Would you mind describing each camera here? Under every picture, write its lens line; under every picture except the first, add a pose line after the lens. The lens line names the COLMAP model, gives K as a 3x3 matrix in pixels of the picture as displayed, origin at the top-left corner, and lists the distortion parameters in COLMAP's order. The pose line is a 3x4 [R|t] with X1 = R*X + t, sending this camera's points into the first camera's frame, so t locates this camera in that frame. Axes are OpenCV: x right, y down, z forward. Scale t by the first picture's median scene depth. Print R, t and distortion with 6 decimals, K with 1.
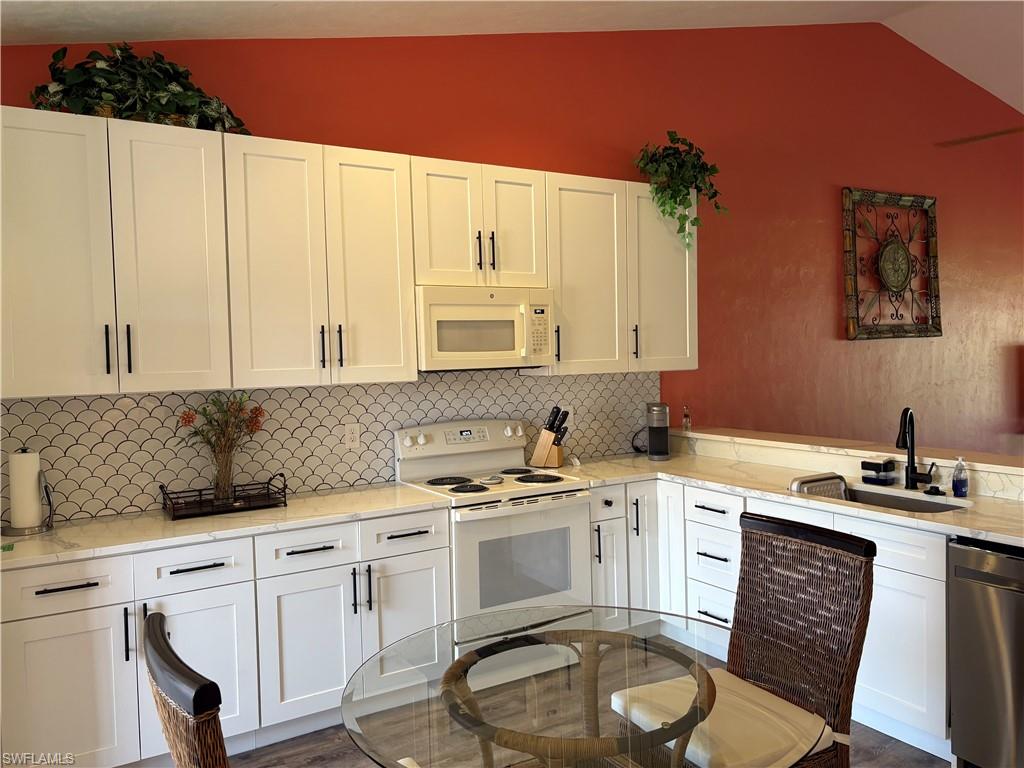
lens RADIAL K [[768.5, 0, 513.4], [0, 768.5, 385.3], [0, 0, 1]] dist [0.036687, -0.059947]
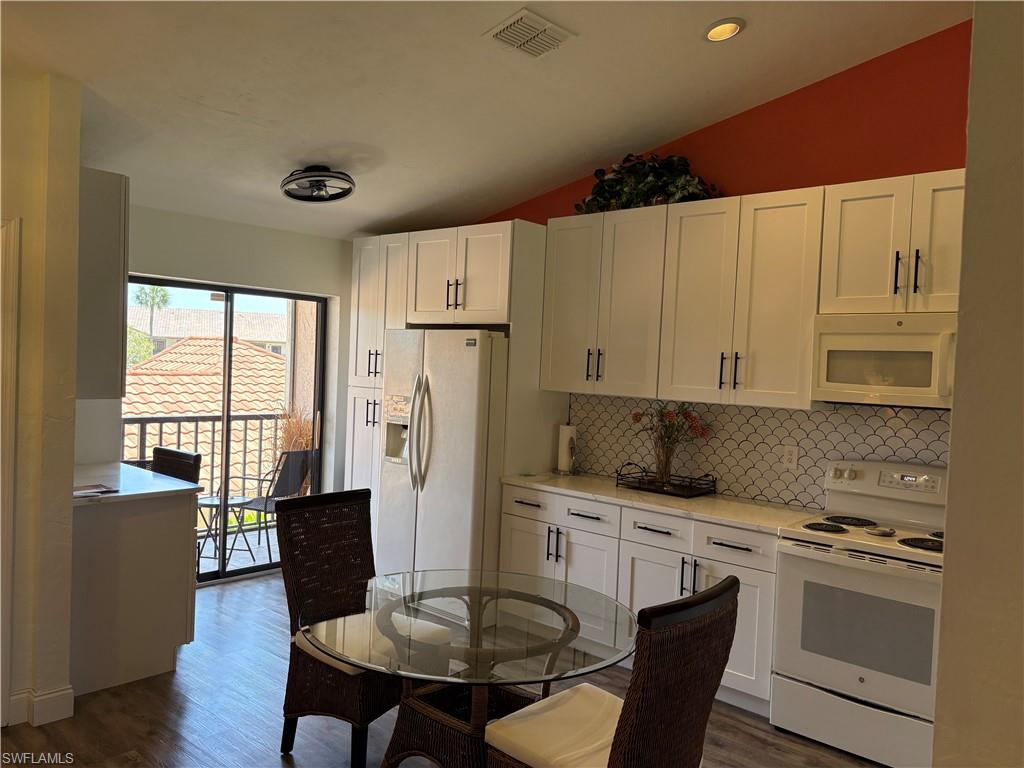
lens RADIAL K [[768.5, 0, 508.0], [0, 768.5, 383.9], [0, 0, 1]] dist [0.036687, -0.059947]
pose [[0.278865, 0.063735, -0.958213, 0.731663], [-0.089703, 0.995161, 0.040086, -0.044670], [0.956132, 0.074776, 0.283233, 0.339911]]
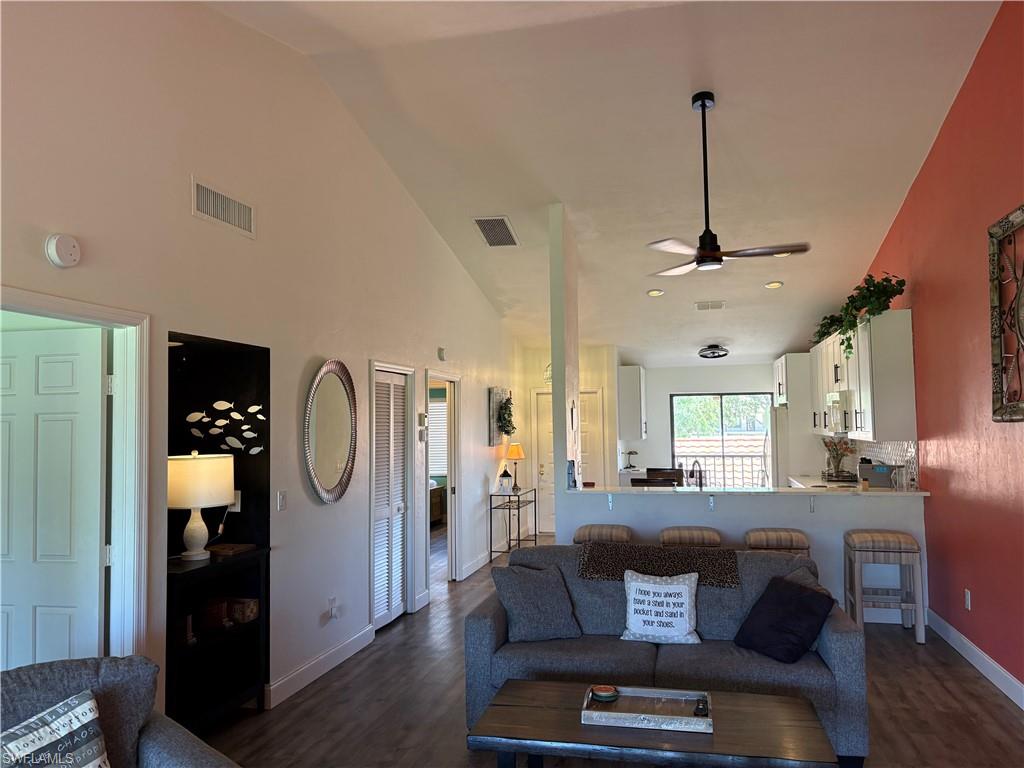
lens RADIAL K [[768.5, 0, 512.0], [0, 768.5, 384.6], [0, 0, 1]] dist [0.036687, -0.059947]
pose [[-0.714247, -0.003054, -0.699887, 2.106066], [-0.002794, 0.999995, -0.001512, -0.149362], [0.699888, 0.000875, -0.714252, 1.957508]]
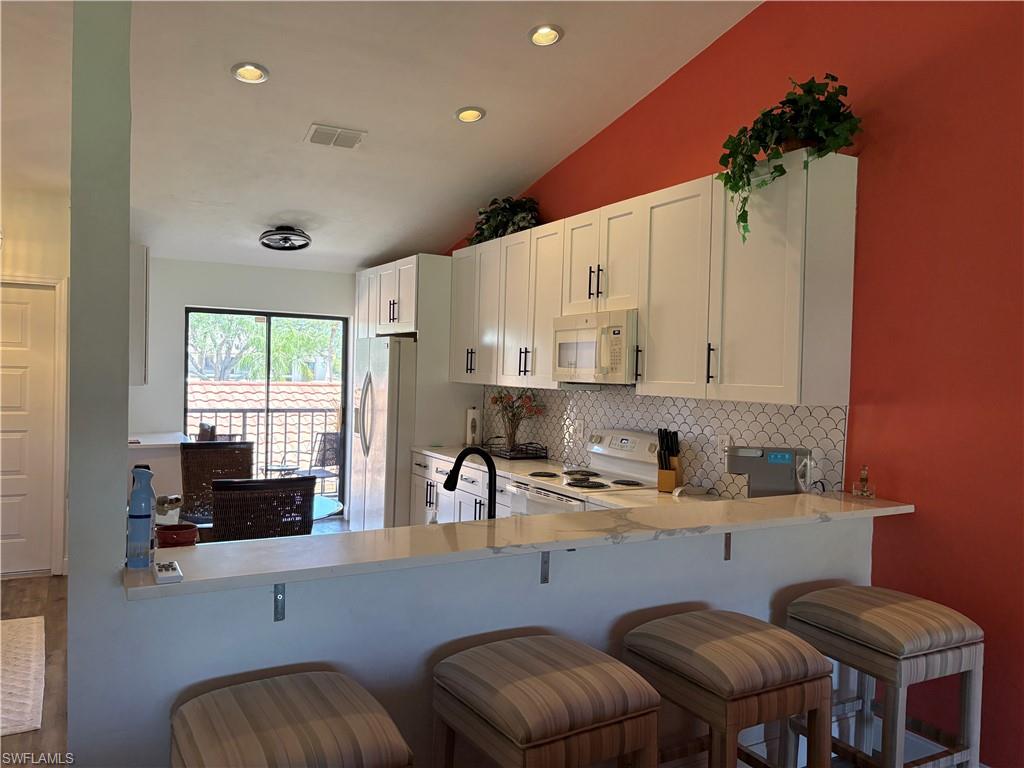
lens RADIAL K [[768.5, 0, 520.3], [0, 768.5, 391.2], [0, 0, 1]] dist [0.036687, -0.059947]
pose [[-0.040041, 0.049736, -0.997959, 1.202231], [-0.069902, 0.996174, 0.052452, -0.067068], [0.996750, 0.071860, -0.036411, 0.992846]]
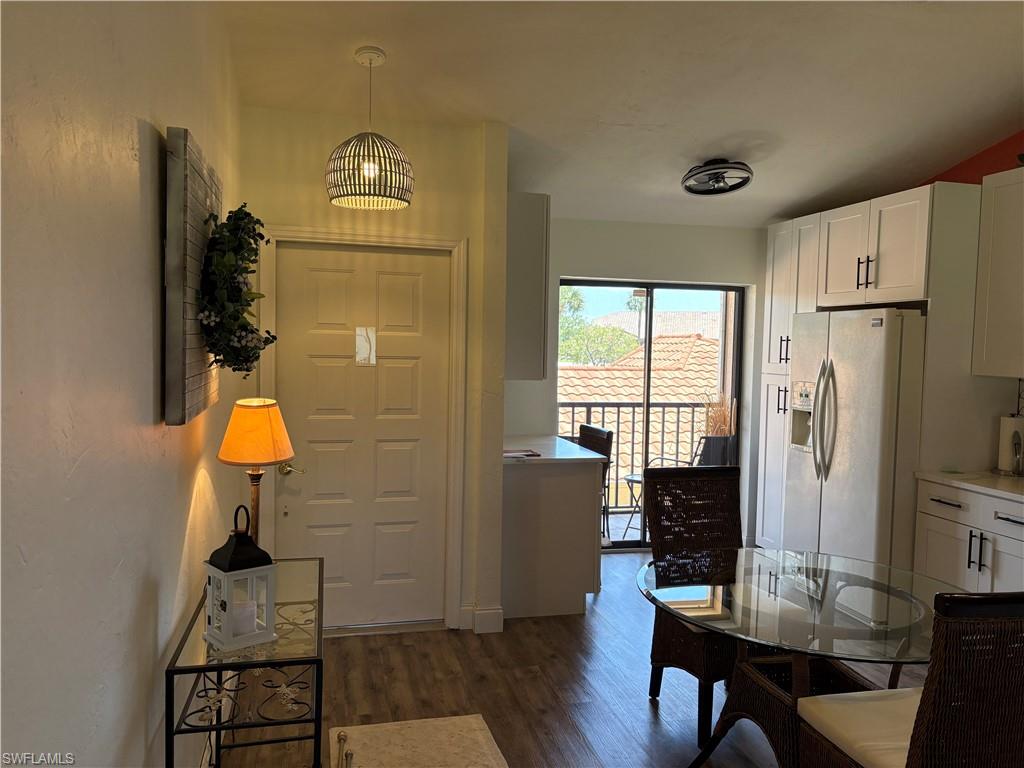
lens RADIAL K [[768.5, 0, 507.0], [0, 768.5, 386.8], [0, 0, 1]] dist [0.036687, -0.059947]
pose [[-0.320539, 0.068068, -0.944786, 0.793755], [-0.053789, 0.994497, 0.089899, -0.034904], [0.945707, 0.079635, -0.315114, 0.476562]]
